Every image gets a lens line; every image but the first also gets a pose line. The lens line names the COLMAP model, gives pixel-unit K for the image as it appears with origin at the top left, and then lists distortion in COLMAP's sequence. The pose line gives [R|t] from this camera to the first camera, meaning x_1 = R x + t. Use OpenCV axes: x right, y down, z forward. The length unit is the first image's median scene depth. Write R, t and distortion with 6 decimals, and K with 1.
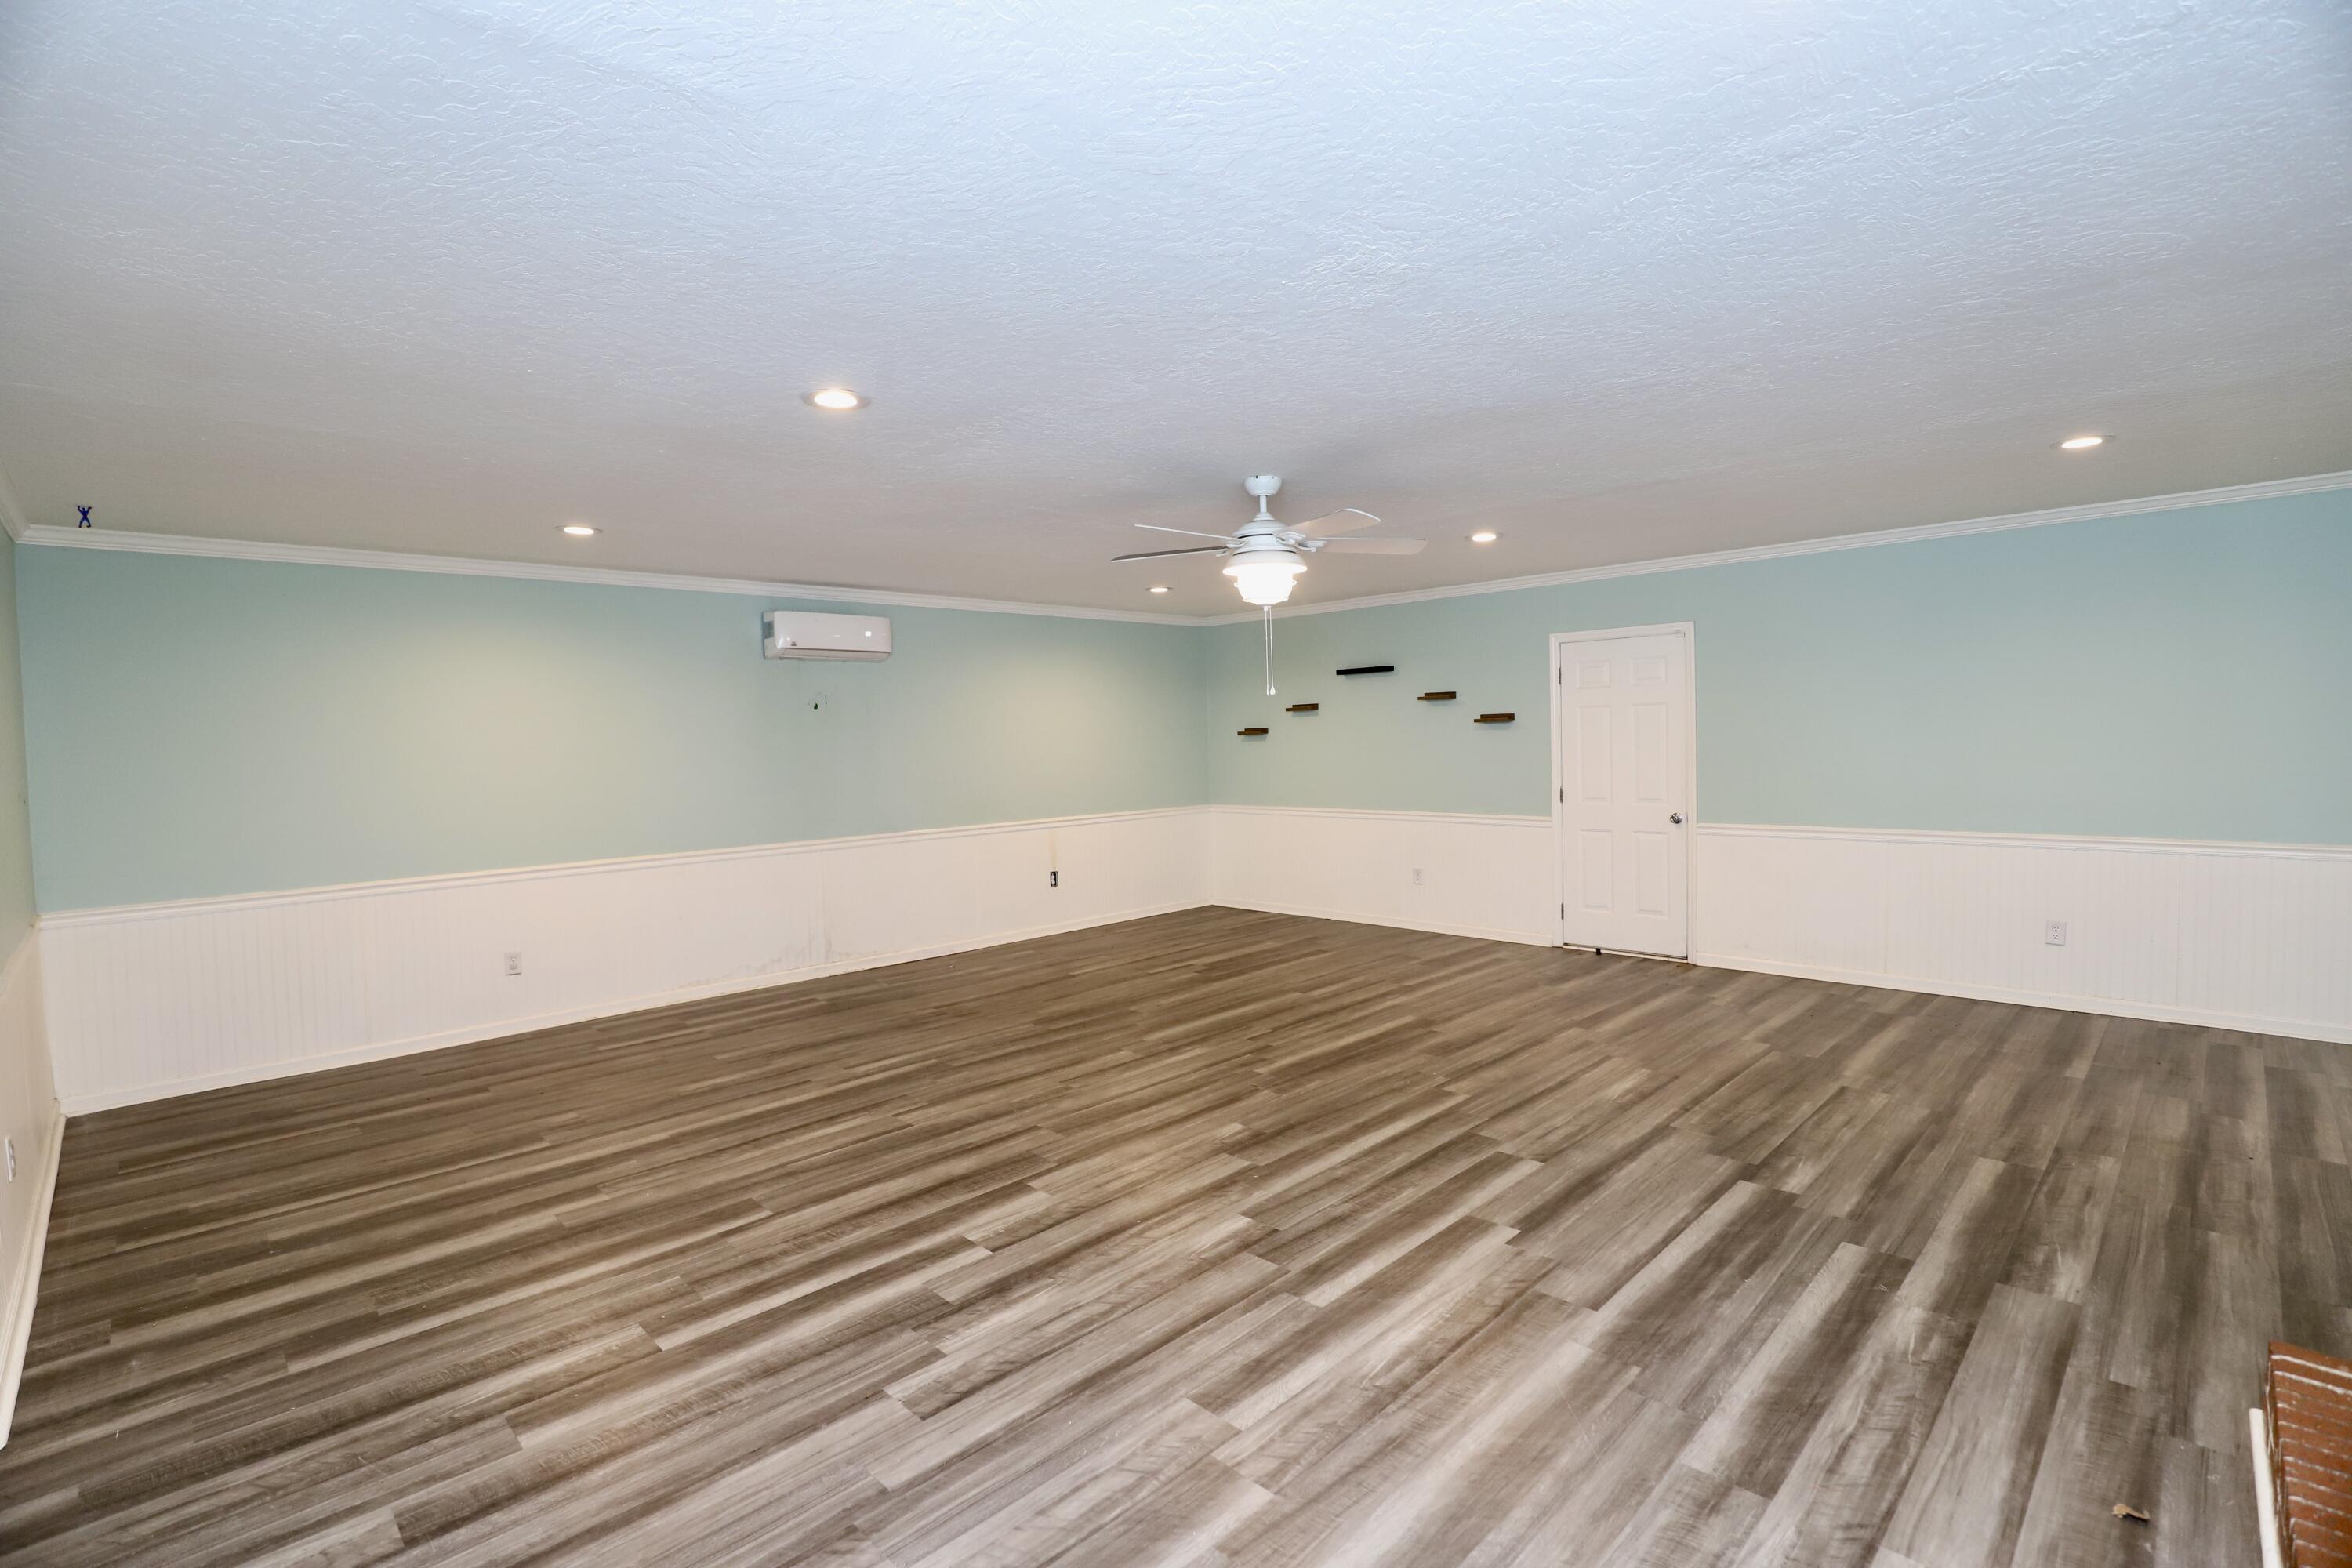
lens RADIAL K [[1101.3, 0, 1175.8], [0, 1101.3, 782.6], [0, 0, 1]] dist [-0.031461, 0.004034]
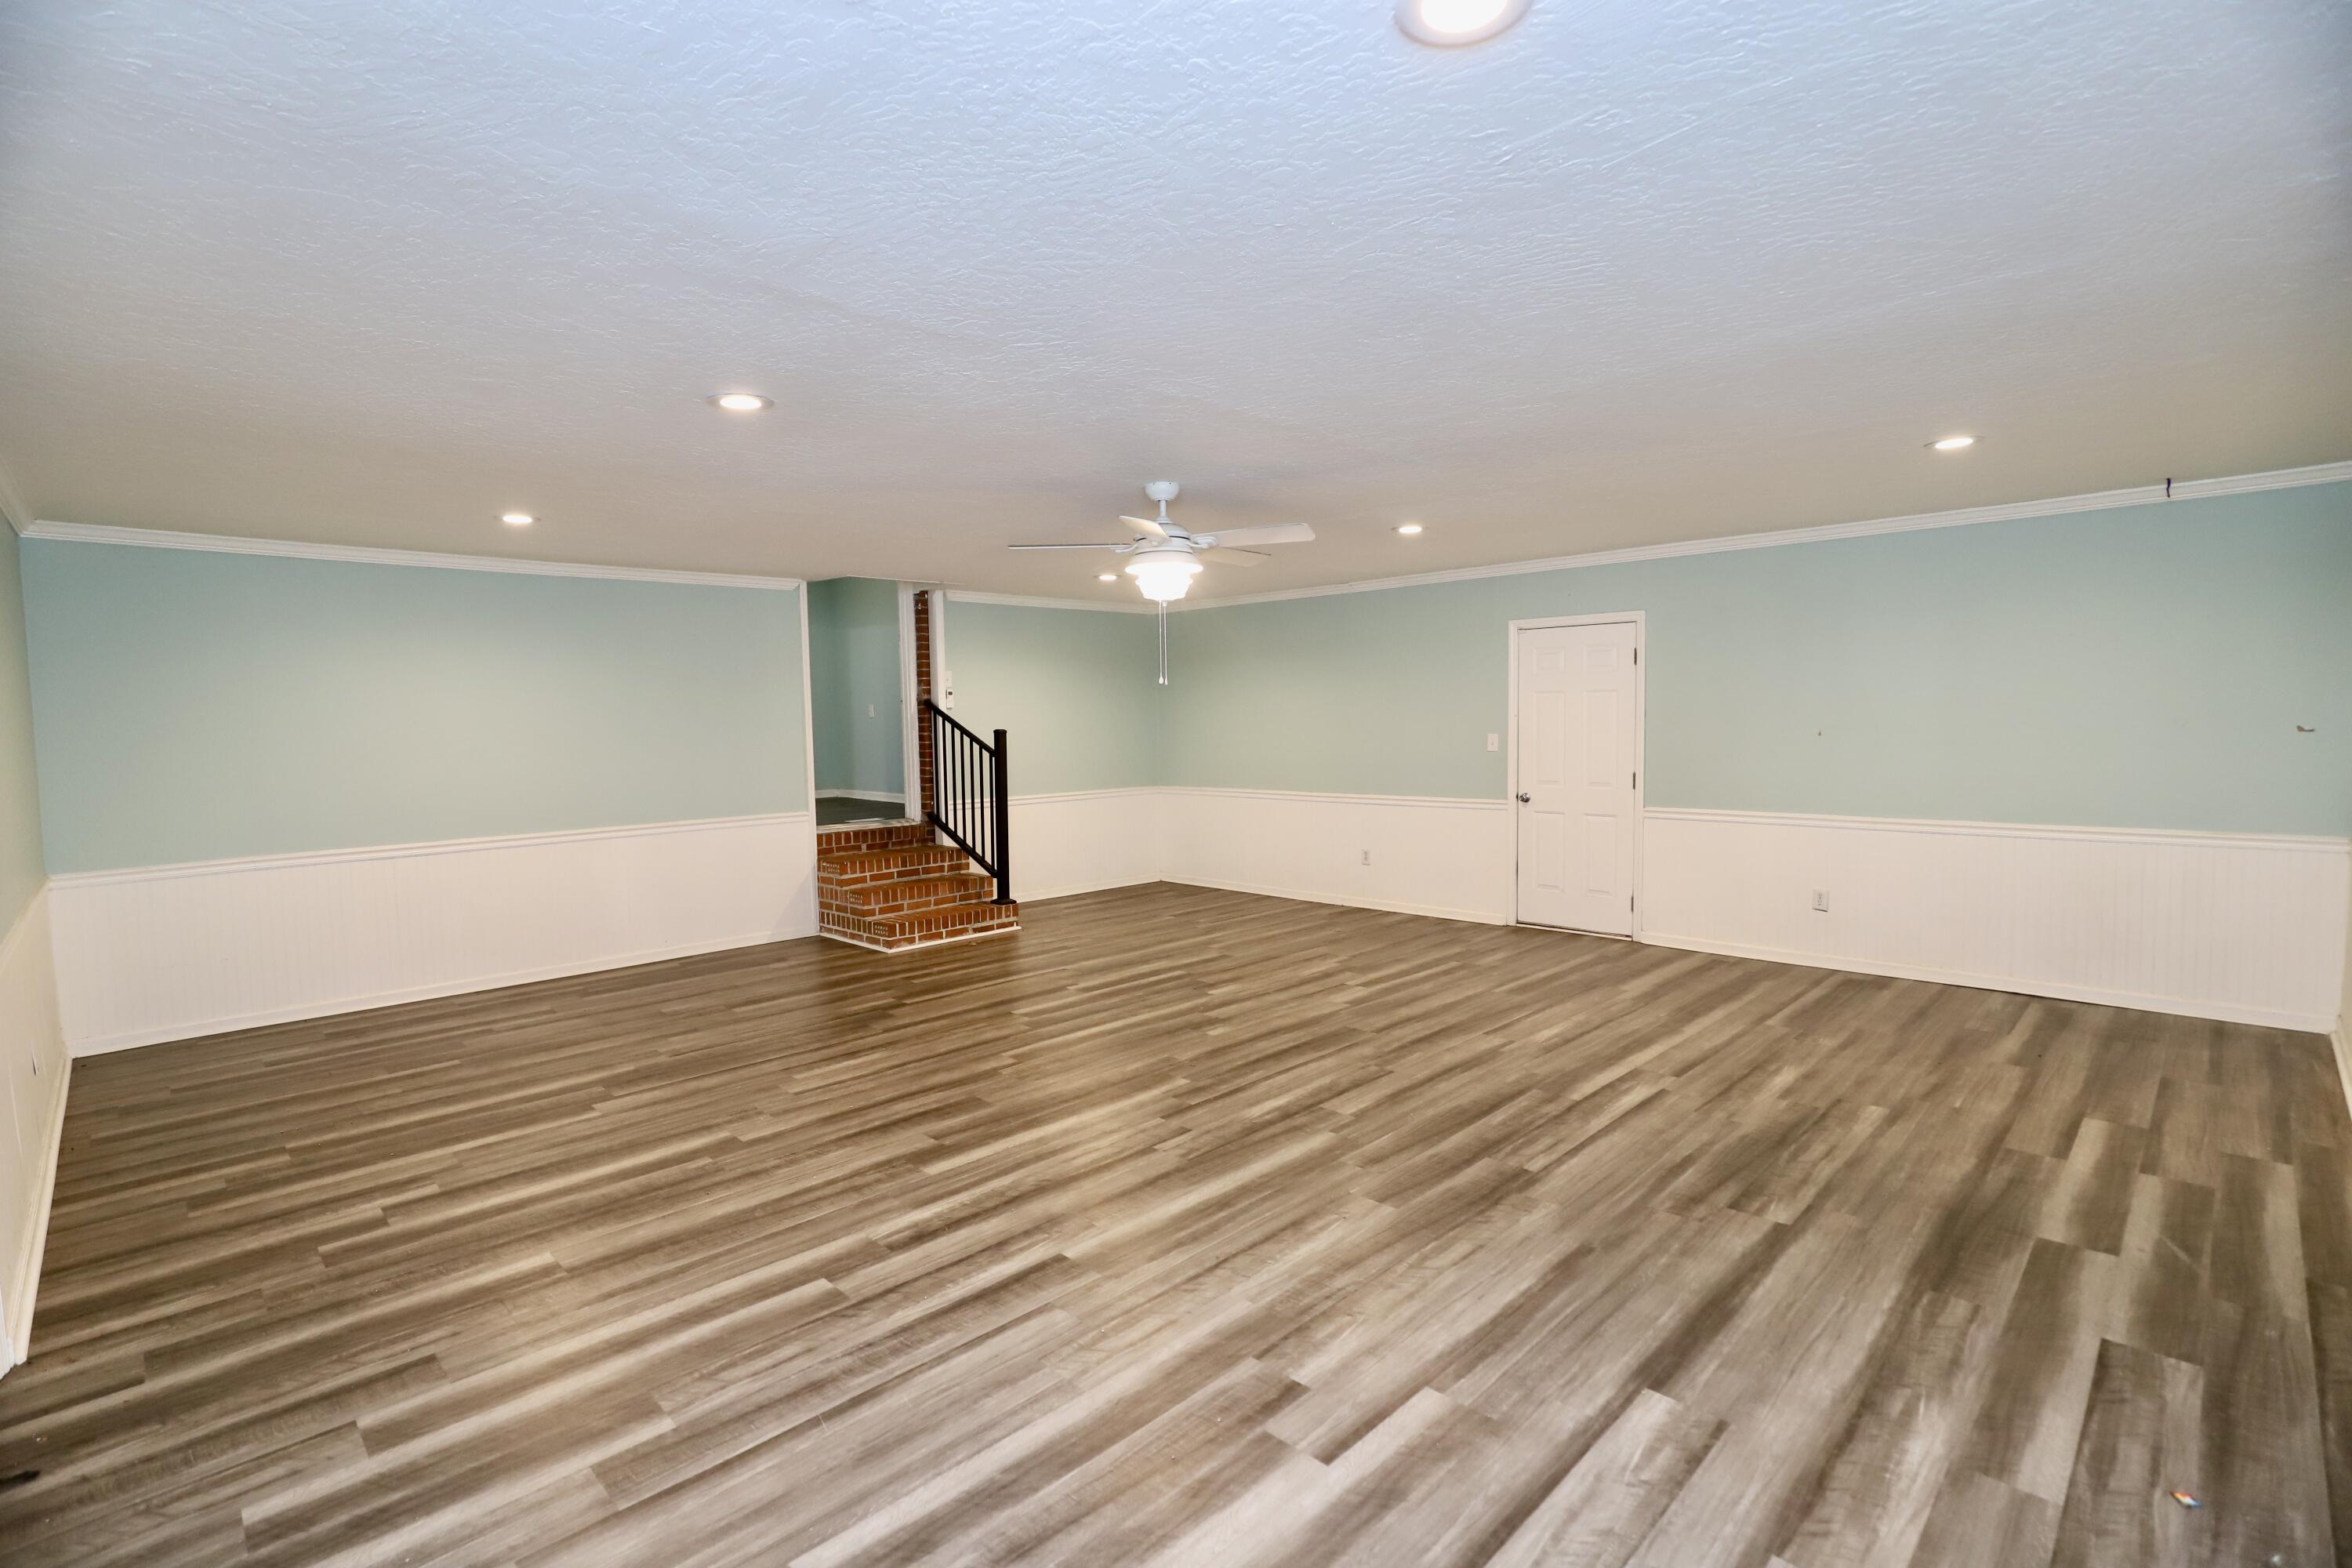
lens RADIAL K [[1101.3, 0, 1176.4], [0, 1101.3, 788.0], [0, 0, 1]] dist [-0.031461, 0.004034]
pose [[-0.998940, 0.046022, 0.000562, 0.077084], [0.045828, 0.993452, 0.104661, -0.088976], [0.004258, 0.104576, -0.994508, 2.053502]]
